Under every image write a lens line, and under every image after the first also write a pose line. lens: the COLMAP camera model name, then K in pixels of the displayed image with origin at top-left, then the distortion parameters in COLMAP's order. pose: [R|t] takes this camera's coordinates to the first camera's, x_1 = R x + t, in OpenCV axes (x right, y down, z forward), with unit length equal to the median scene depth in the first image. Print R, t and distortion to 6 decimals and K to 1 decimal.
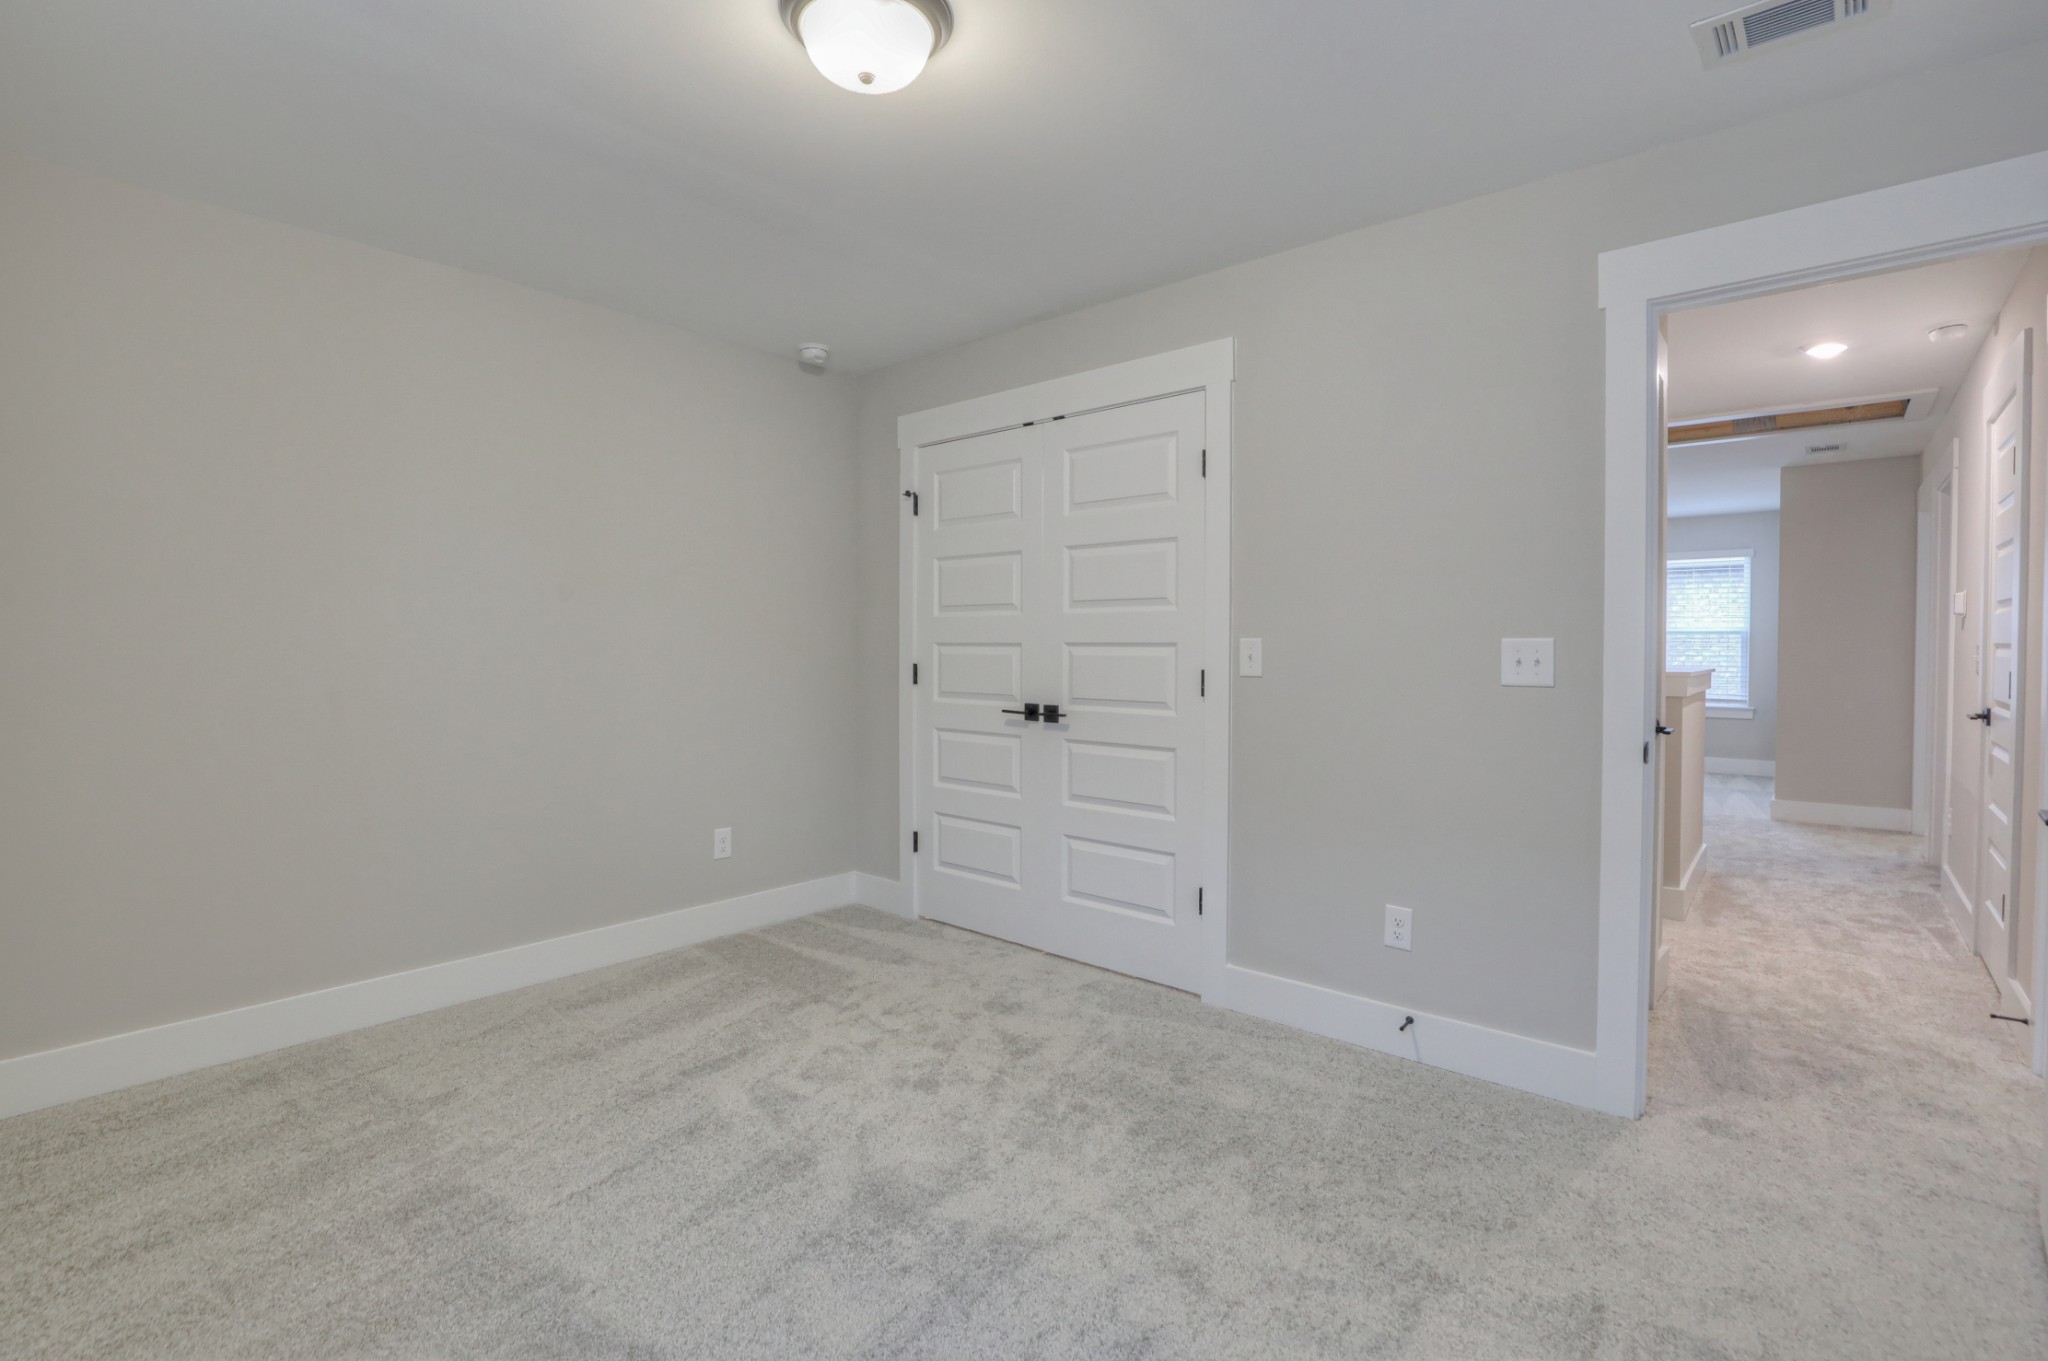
lens RADIAL K [[934.2, 0, 1025.2], [0, 934.2, 657.1], [0, 0, 1]] dist [-0.031251, 0.001148]
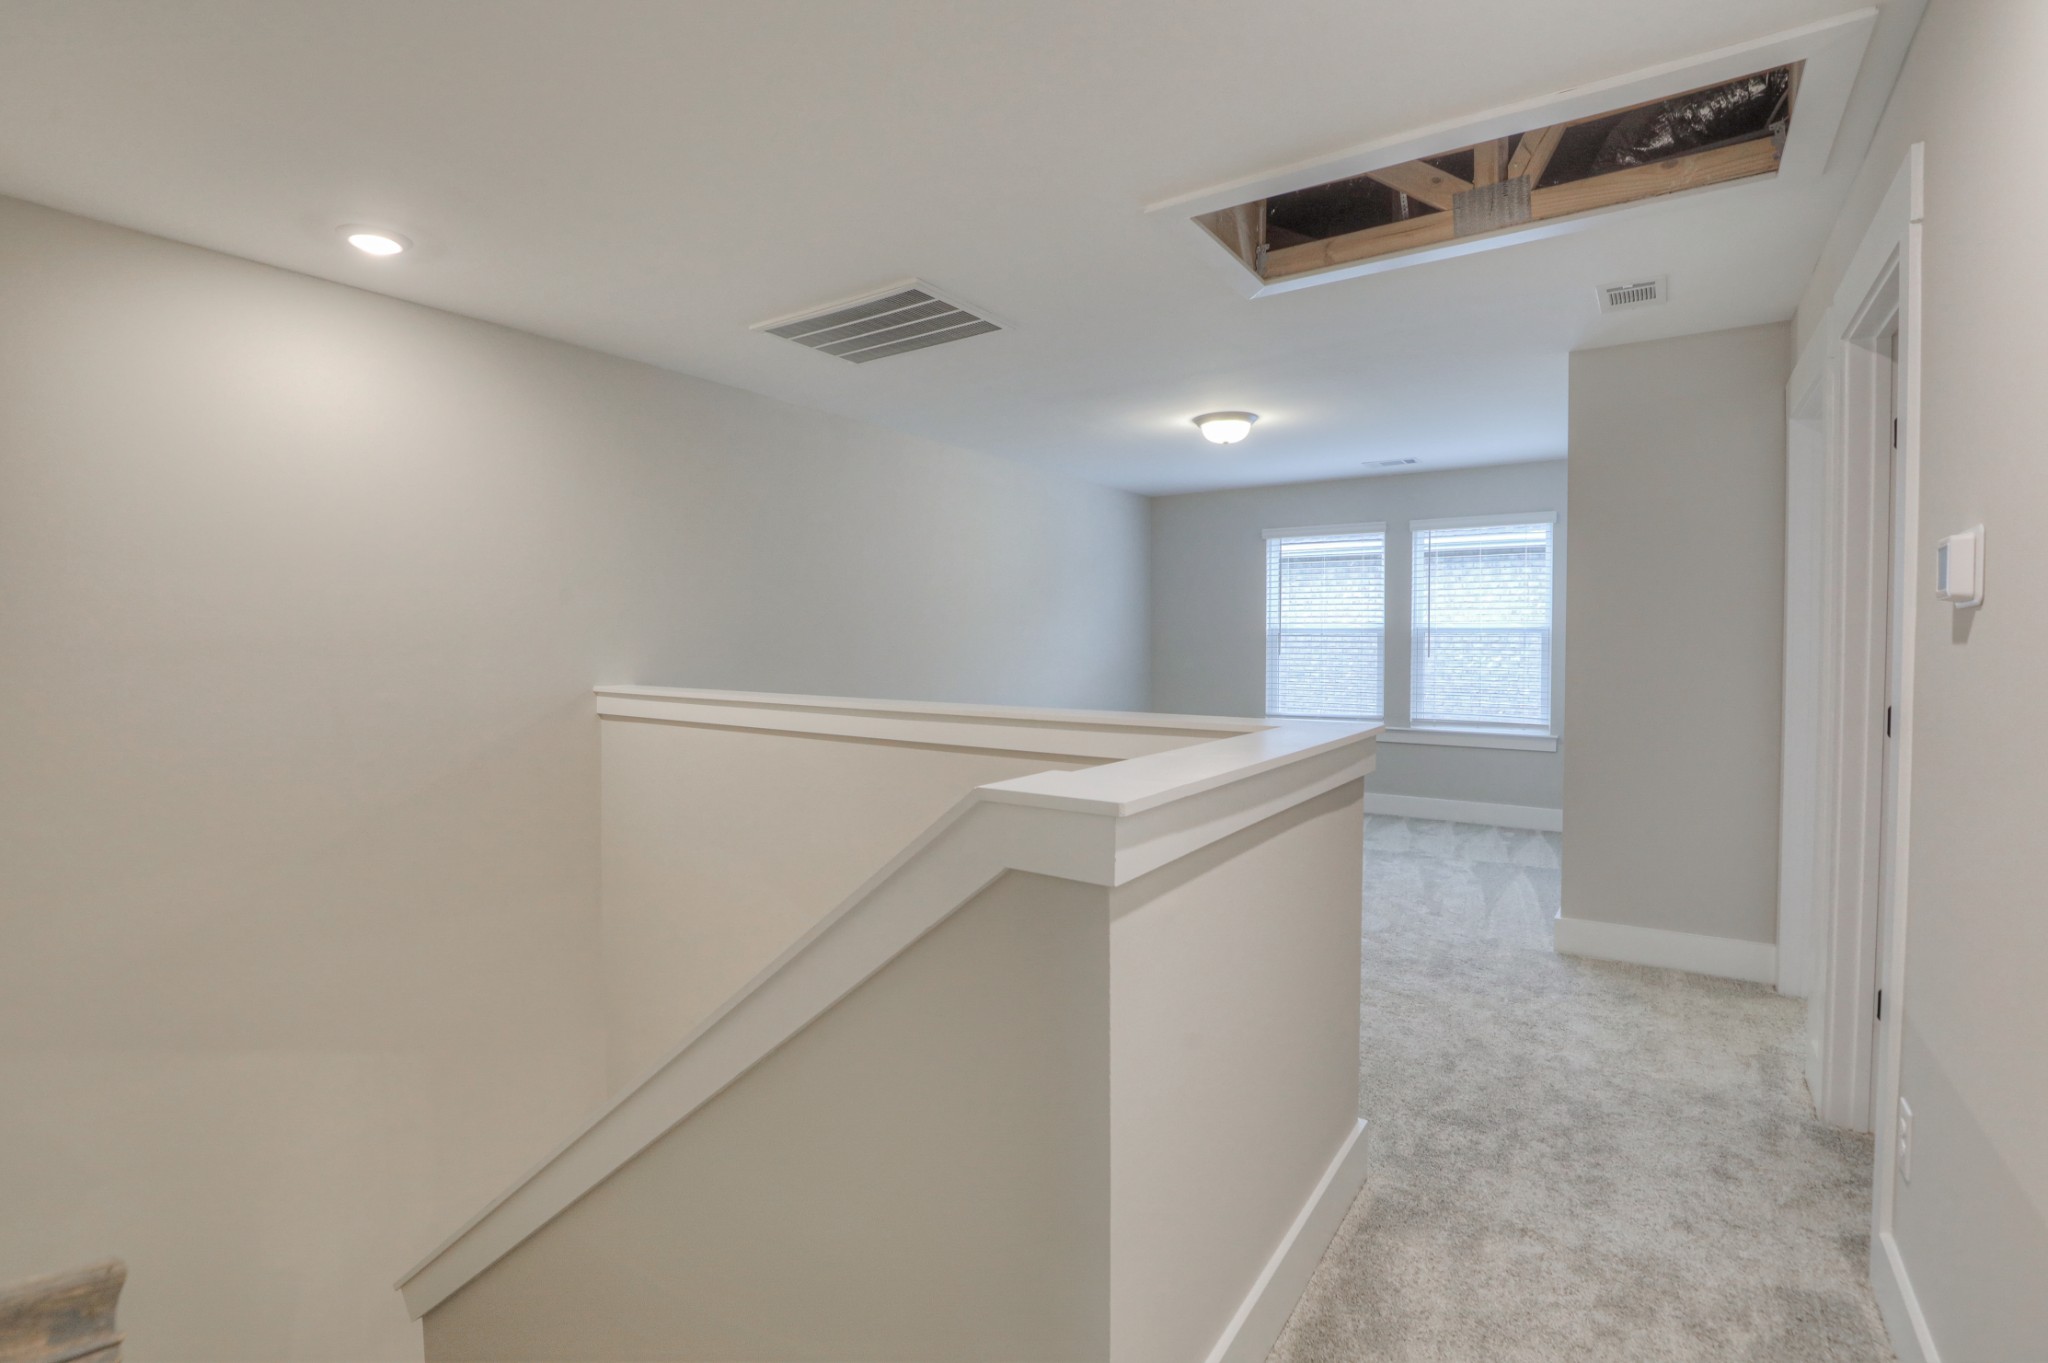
lens RADIAL K [[957.7, 0, 1021.0], [0, 957.7, 661.5], [0, 0, 1]] dist [-0.024756, 0.000217]
pose [[0.992781, -0.008678, 0.119626, 0.426958], [0.007398, 0.999911, 0.011138, -0.020335], [-0.119712, -0.010173, 0.992757, 0.461510]]
